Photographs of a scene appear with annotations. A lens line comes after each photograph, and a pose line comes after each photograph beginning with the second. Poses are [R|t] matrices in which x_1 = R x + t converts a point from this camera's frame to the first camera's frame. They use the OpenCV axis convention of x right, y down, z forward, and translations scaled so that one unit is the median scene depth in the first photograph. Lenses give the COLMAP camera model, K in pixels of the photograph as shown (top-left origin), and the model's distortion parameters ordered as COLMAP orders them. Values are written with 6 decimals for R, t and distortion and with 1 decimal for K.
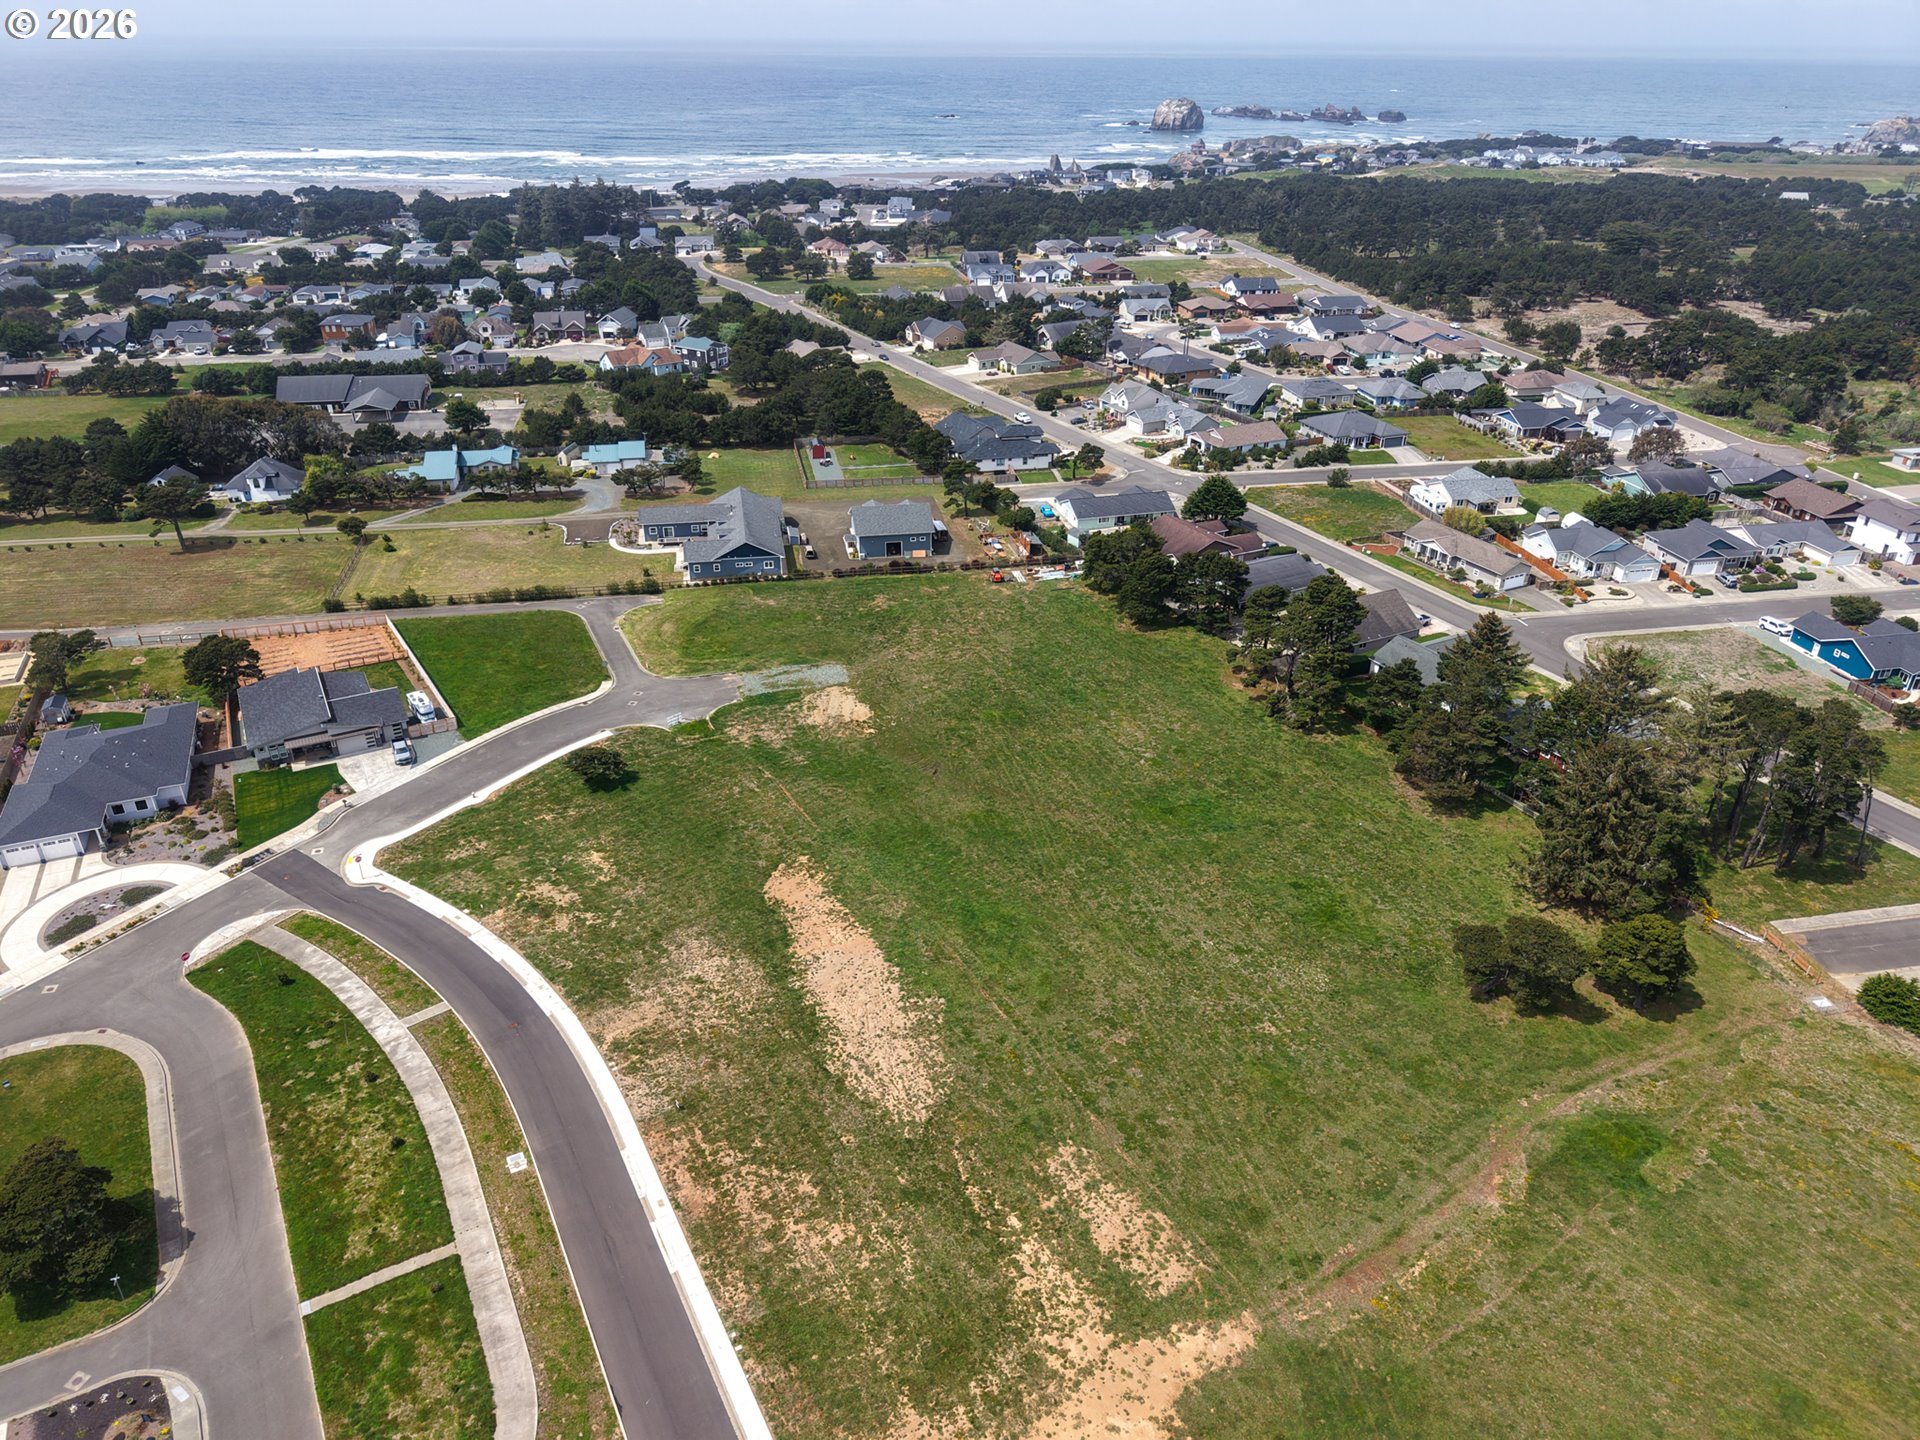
lens RADIAL K [[1285.7, 0, 956.6], [0, 1285.7, 718.0], [0, 0, 1]] dist [0.015587, -0.012595]
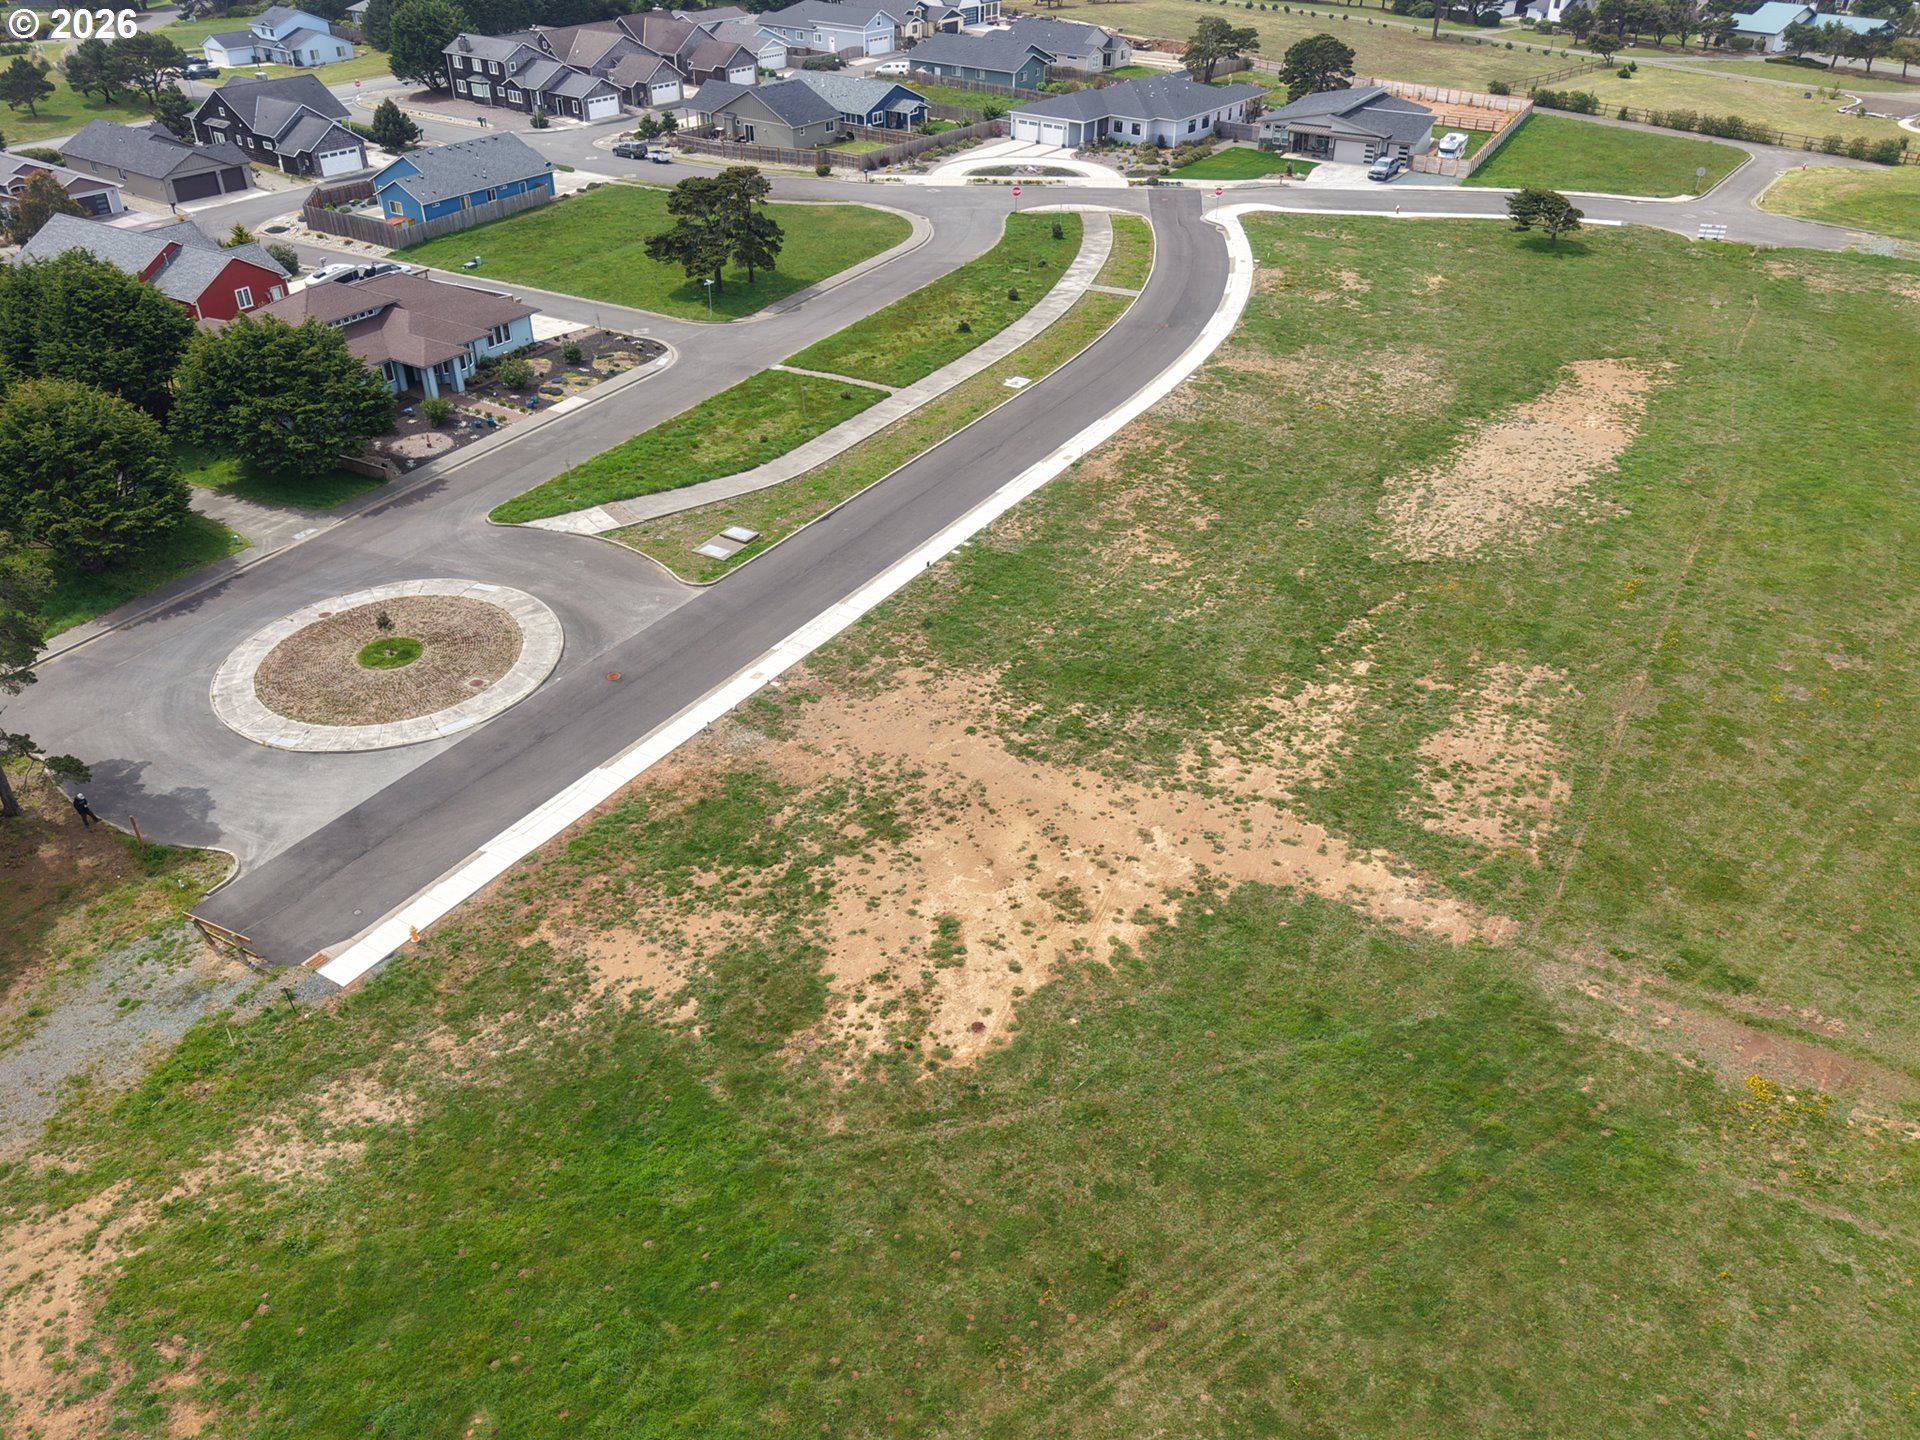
lens RADIAL K [[1437.0, 0, 955.3], [0, 1437.0, 718.0], [0, 0, 1]] dist [0.087722, -0.162252]
pose [[0.489887, 0.470950, -0.733633, 0.336826], [-0.411744, 0.866746, 0.281457, 0.212890], [0.768425, 0.164187, 0.618518, 0.305867]]
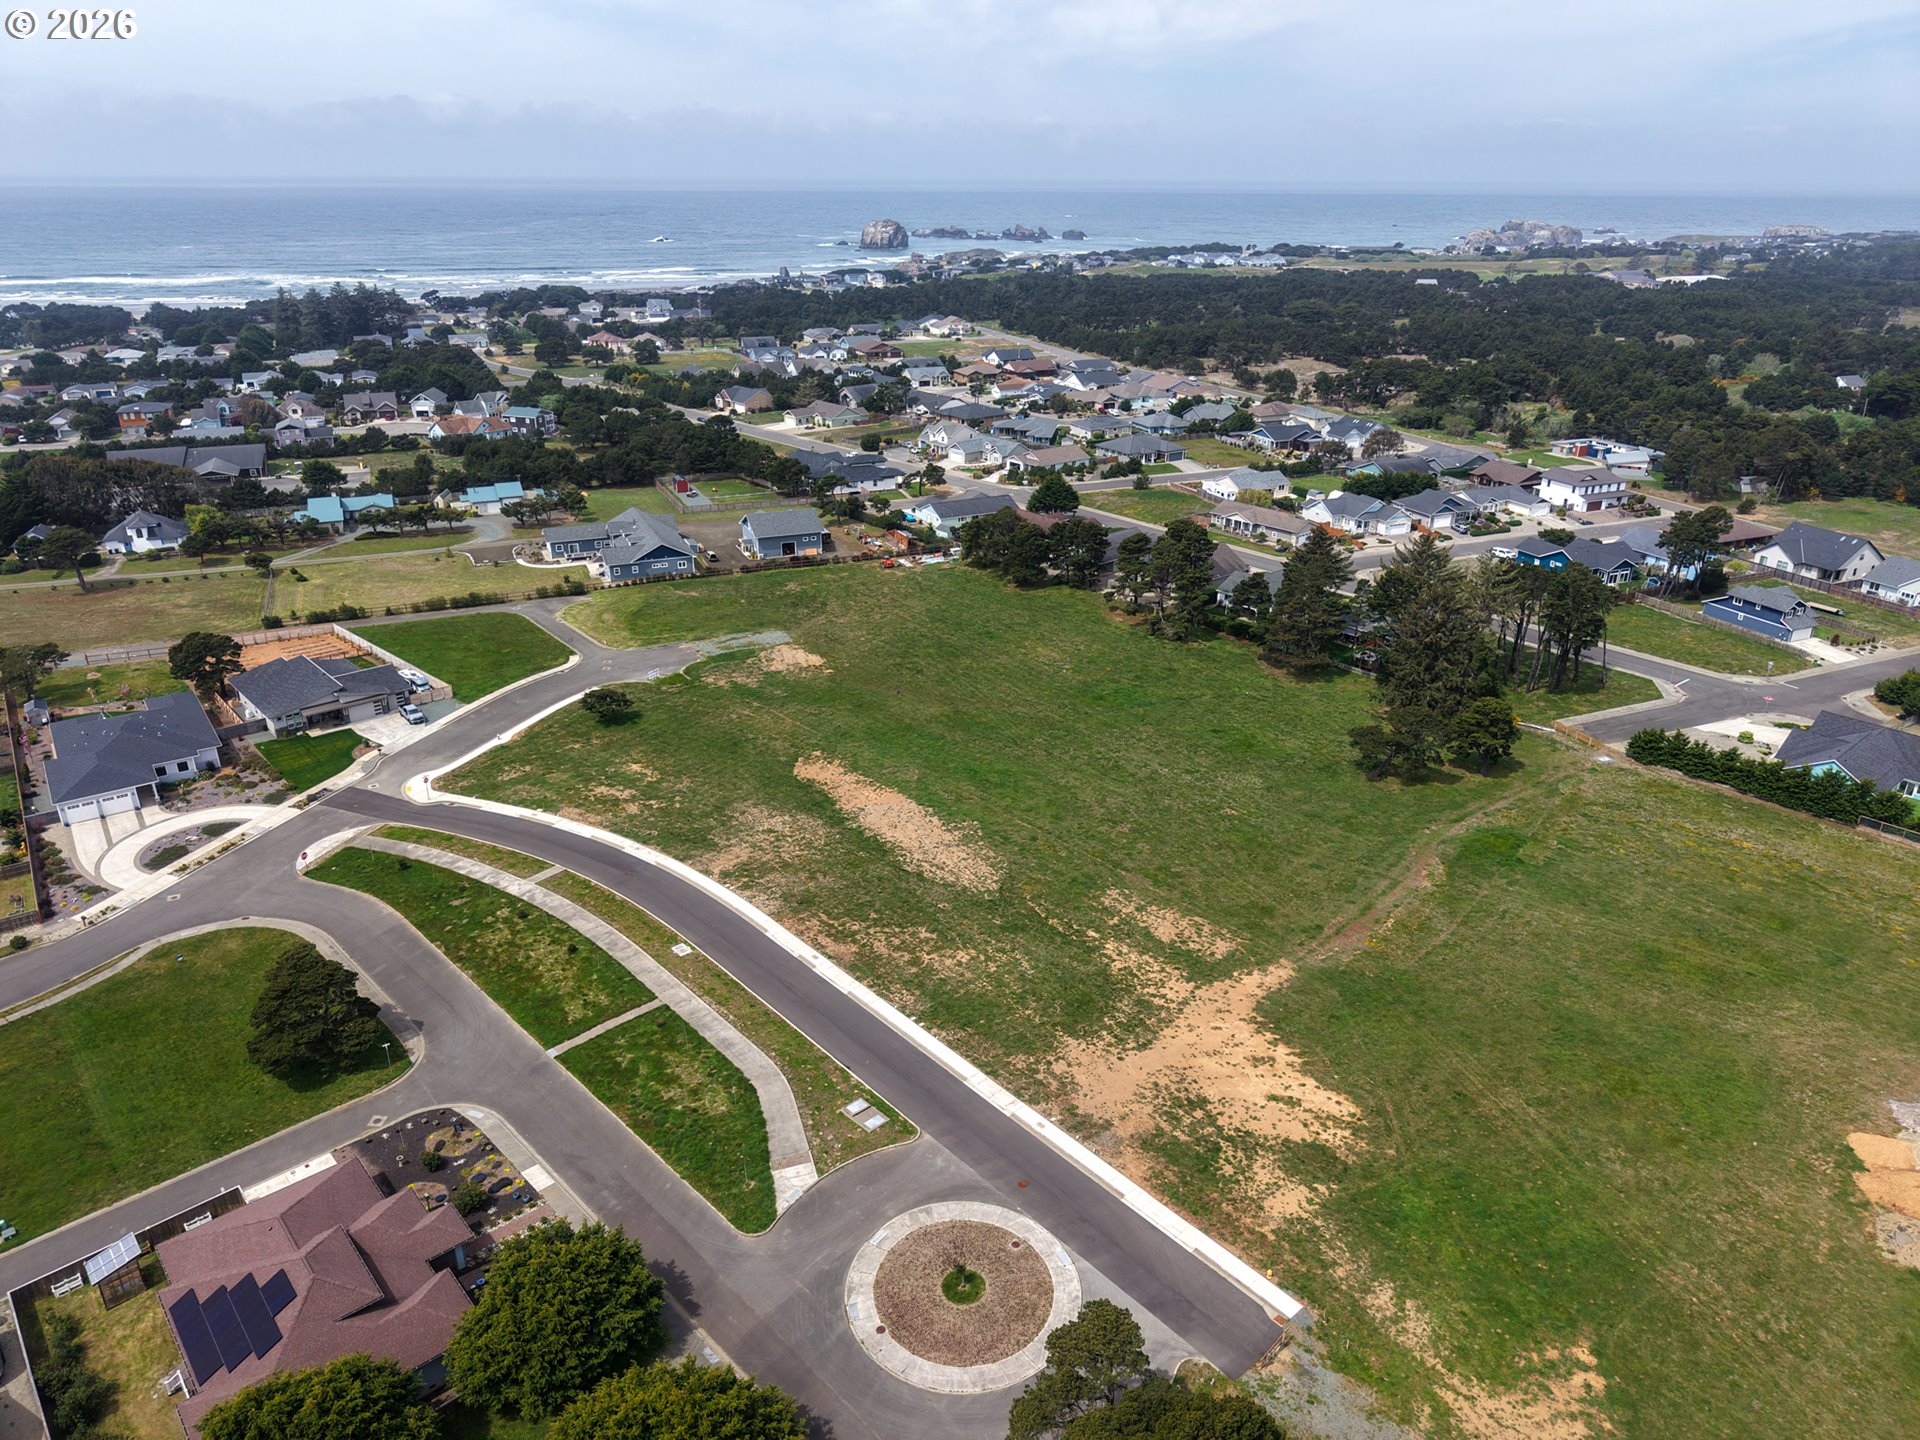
lens RADIAL K [[1285.7, 0, 956.6], [0, 1285.7, 718.0], [0, 0, 1]] dist [0.015587, -0.012595]
pose [[0.975353, -0.088261, 0.202231, -0.235042], [0.105545, 0.991481, -0.076321, 0.186654], [-0.193772, 0.095785, 0.976359, -0.173891]]
